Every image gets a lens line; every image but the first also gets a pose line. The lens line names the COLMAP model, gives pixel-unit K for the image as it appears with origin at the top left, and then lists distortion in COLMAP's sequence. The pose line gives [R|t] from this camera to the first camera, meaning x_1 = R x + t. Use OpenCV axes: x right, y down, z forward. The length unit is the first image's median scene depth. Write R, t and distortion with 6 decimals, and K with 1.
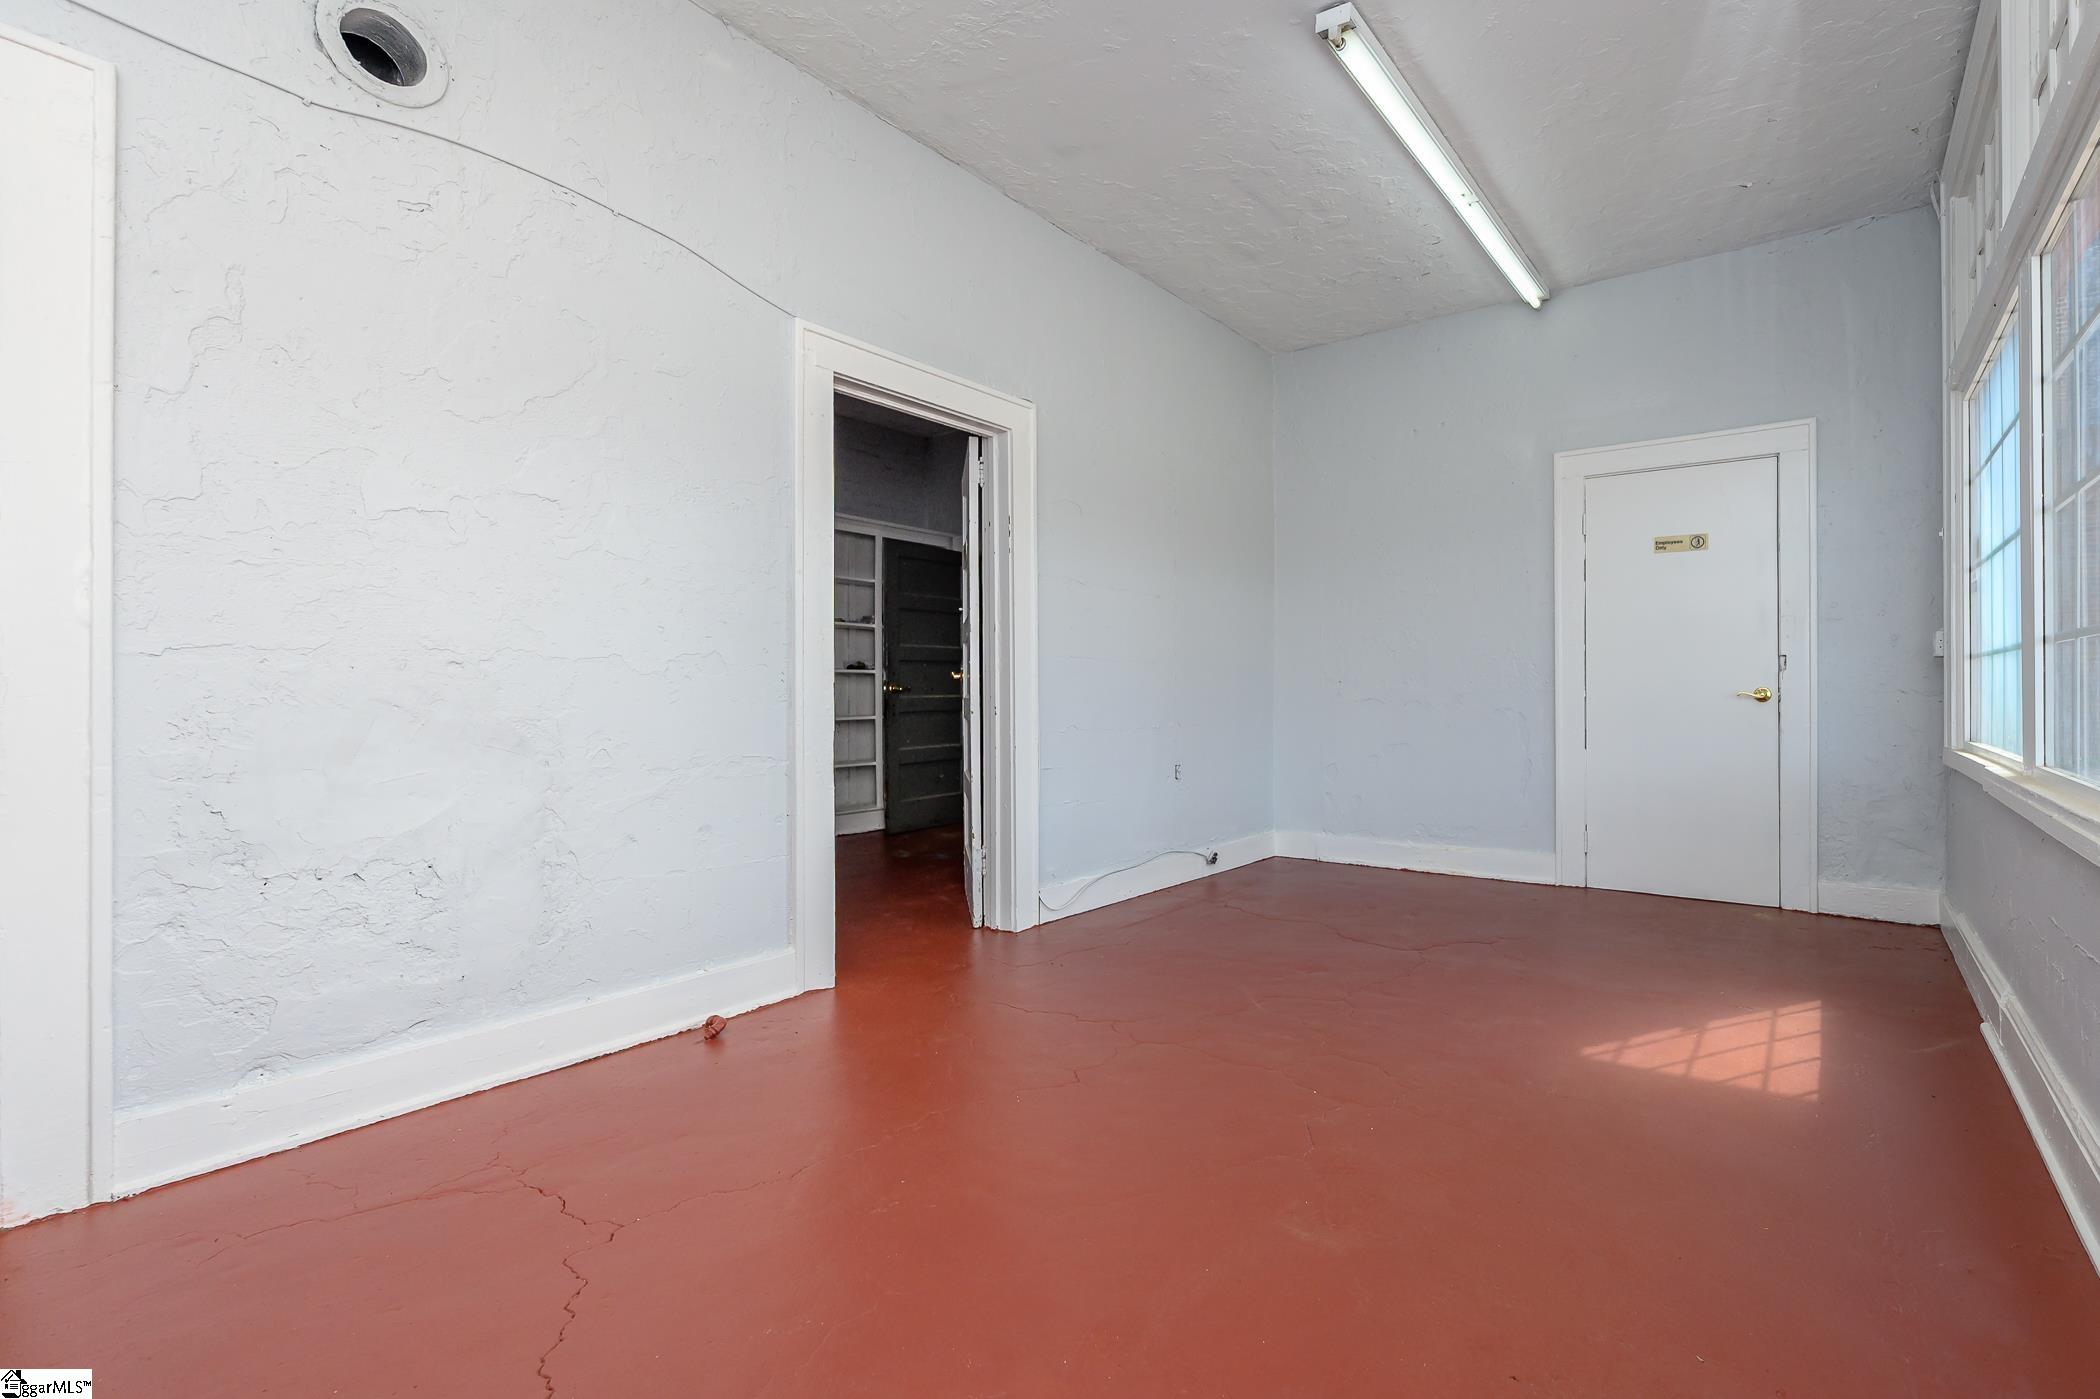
lens RADIAL K [[933.1, 0, 1135.5], [0, 933.1, 685.6], [0, 0, 1]] dist [-0.029102, -0.000035]
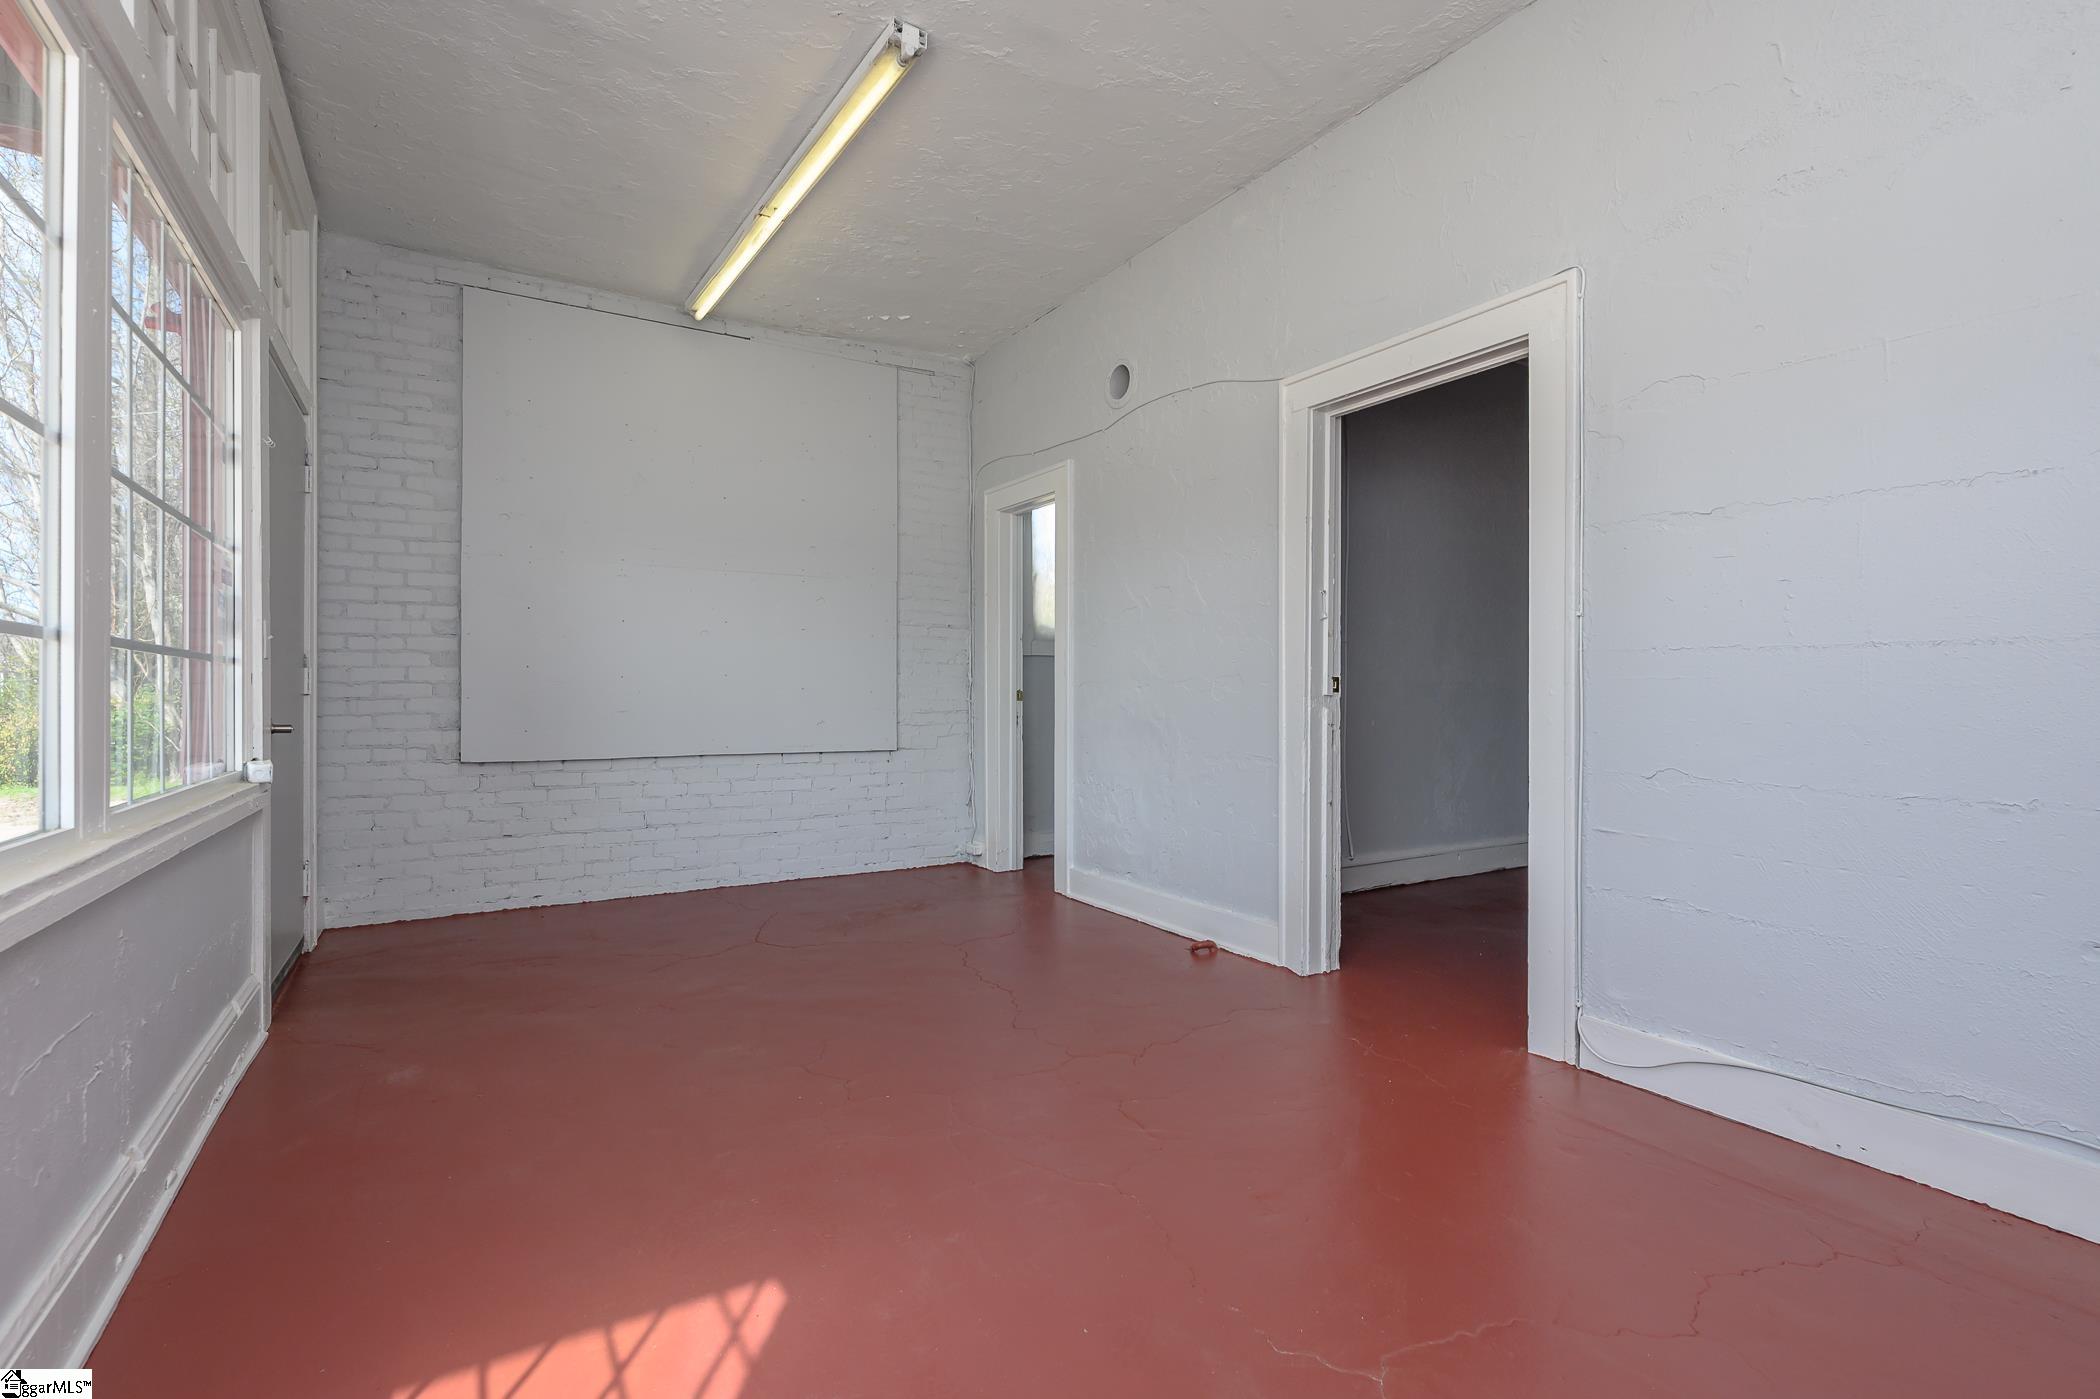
lens RADIAL K [[976.8, 0, 1050.0], [0, 976.8, 699.5], [0, 0, 1]] dist [-0.000177, -0.000052]
pose [[-0.375540, 0.005202, -0.926792, 0.657664], [-0.000600, 0.999983, 0.005856, -0.001839], [0.926806, 0.002755, -0.375530, 0.912136]]
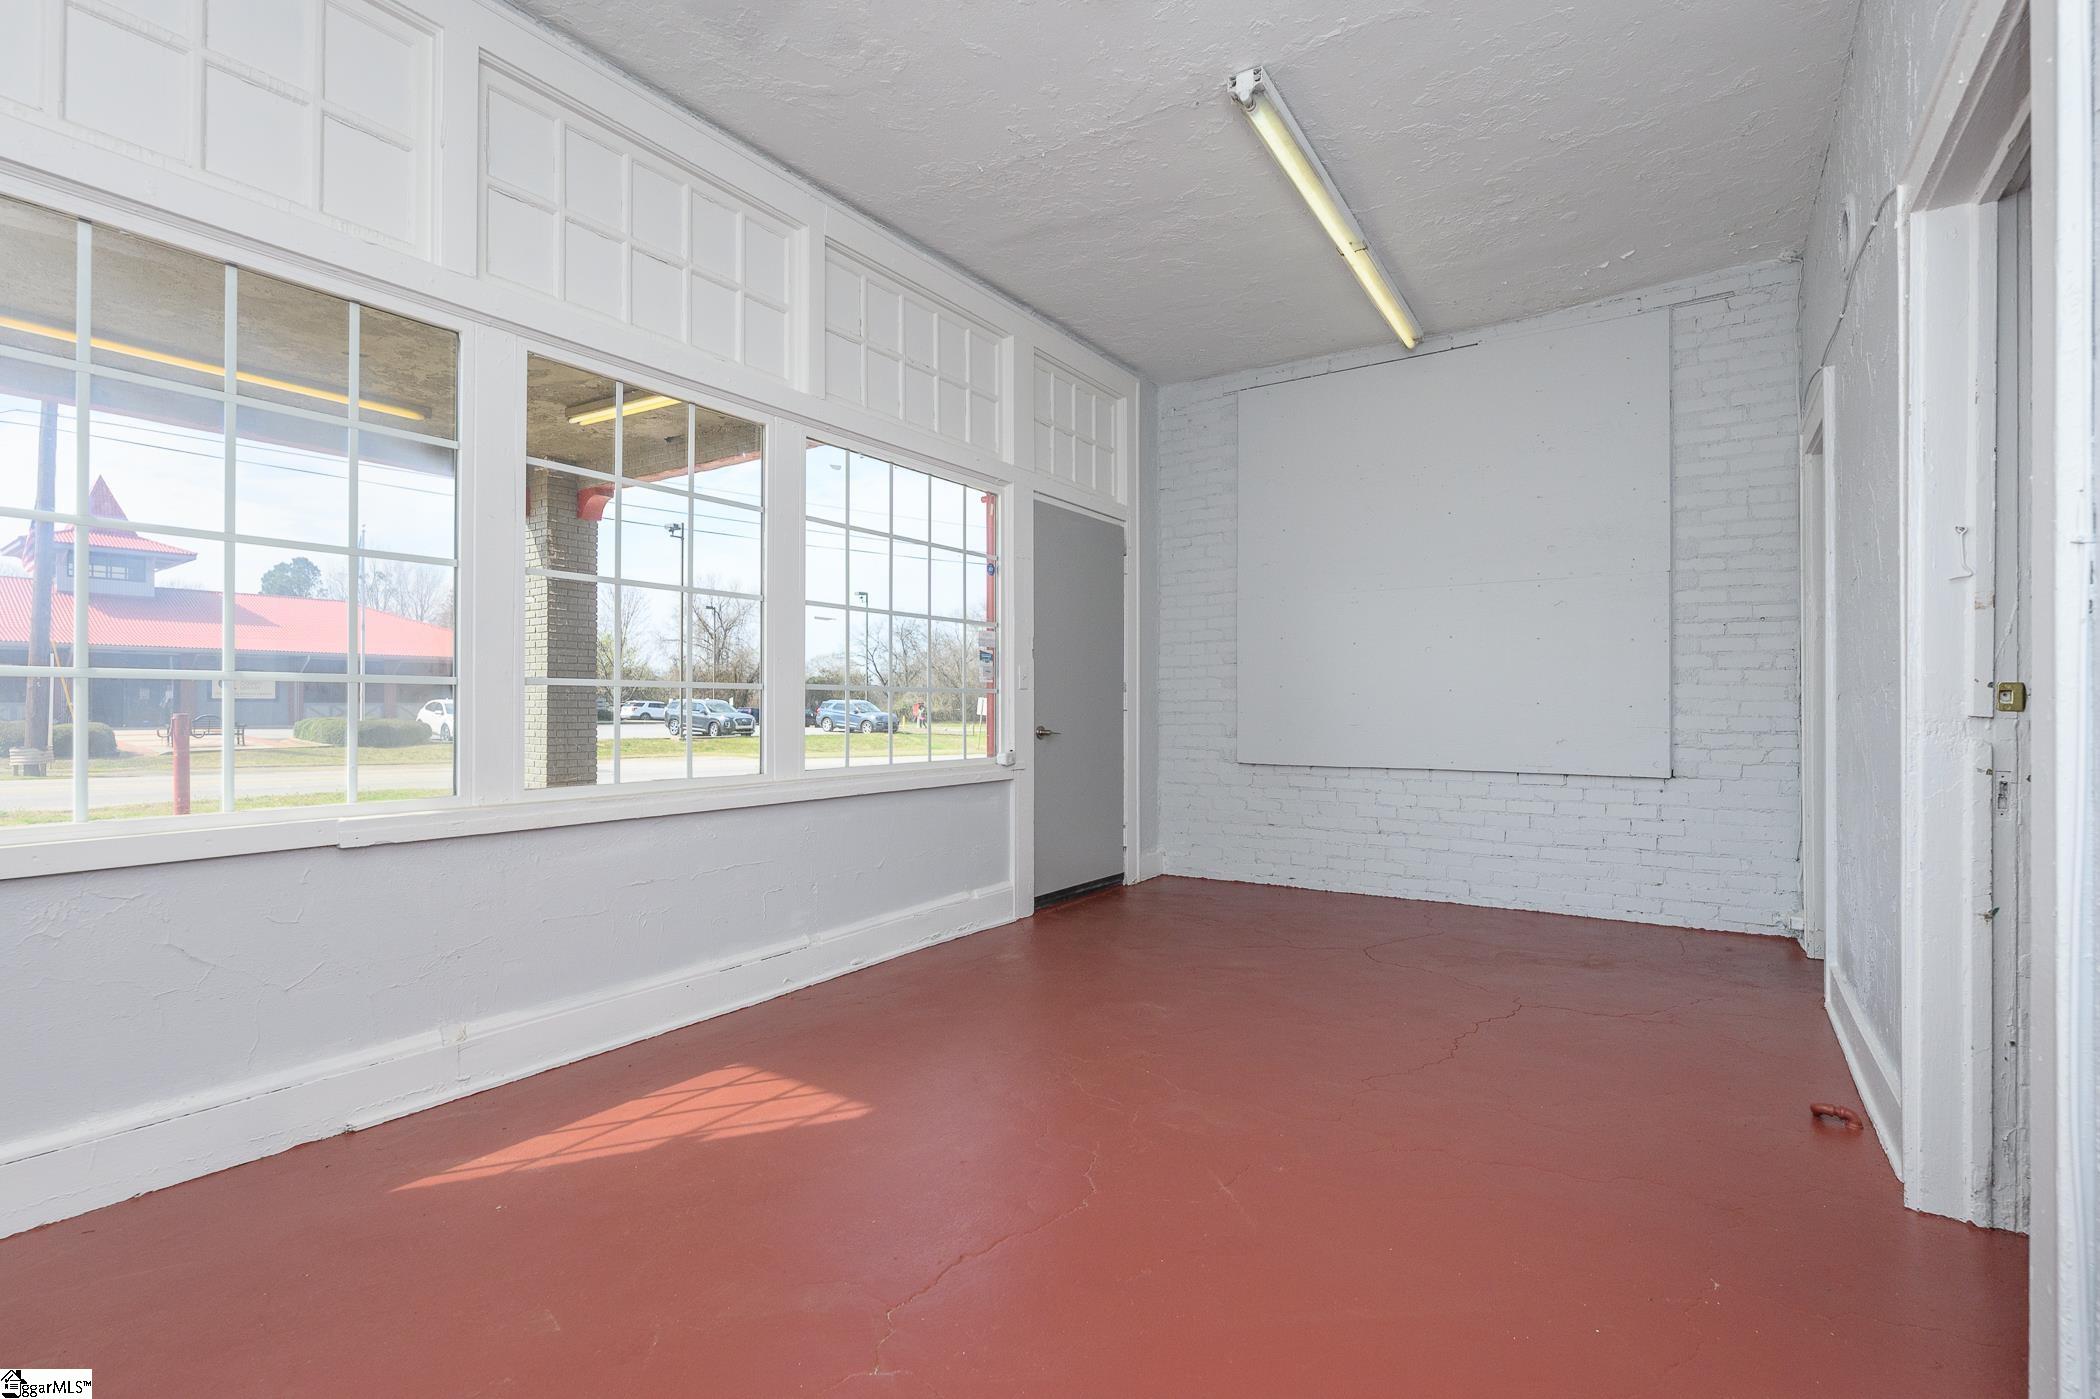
lens RADIAL K [[968.8, 0, 1039.5], [0, 968.8, 705.0], [0, 0, 1]] dist [-0.001131, -0.000283]
pose [[-0.999290, 0.002841, -0.037562, 0.221884], [0.002881, 0.999995, -0.001016, -0.006966], [0.037559, -0.001124, -0.999294, 1.275994]]
